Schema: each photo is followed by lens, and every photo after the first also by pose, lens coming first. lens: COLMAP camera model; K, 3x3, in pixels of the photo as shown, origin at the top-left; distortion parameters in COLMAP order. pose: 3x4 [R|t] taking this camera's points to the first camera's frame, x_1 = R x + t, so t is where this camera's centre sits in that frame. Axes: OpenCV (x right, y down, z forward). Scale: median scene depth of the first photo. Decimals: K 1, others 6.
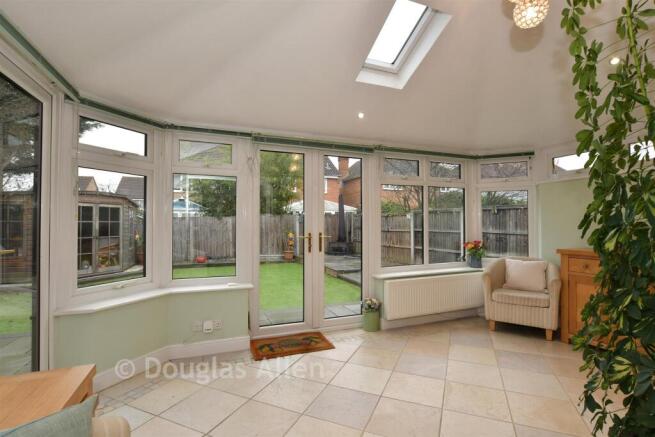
lens RADIAL K [[323.1, 0, 327.5], [0, 323.1, 218.5], [0, 0, 1]] dist [-0.003353, -0.000495]
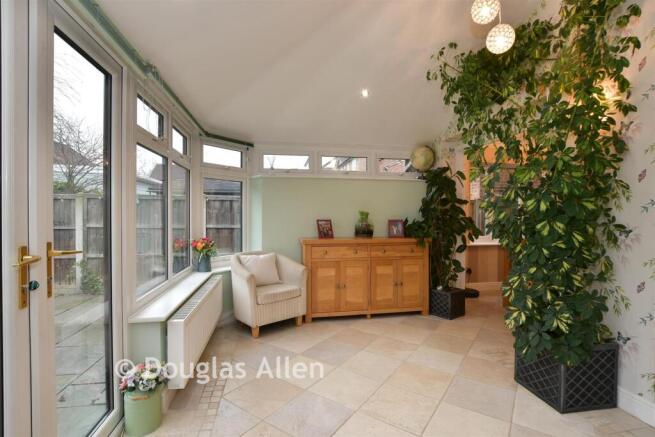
lens RADIAL K [[323.1, 0, 327.5], [0, 323.1, 218.5], [0, 0, 1]] dist [-0.003353, -0.000495]
pose [[0.182544, -0.004774, 0.983186, -0.320308], [-0.021597, 0.999727, 0.008864, 0.007553], [-0.982961, -0.022852, 0.182391, 0.654780]]
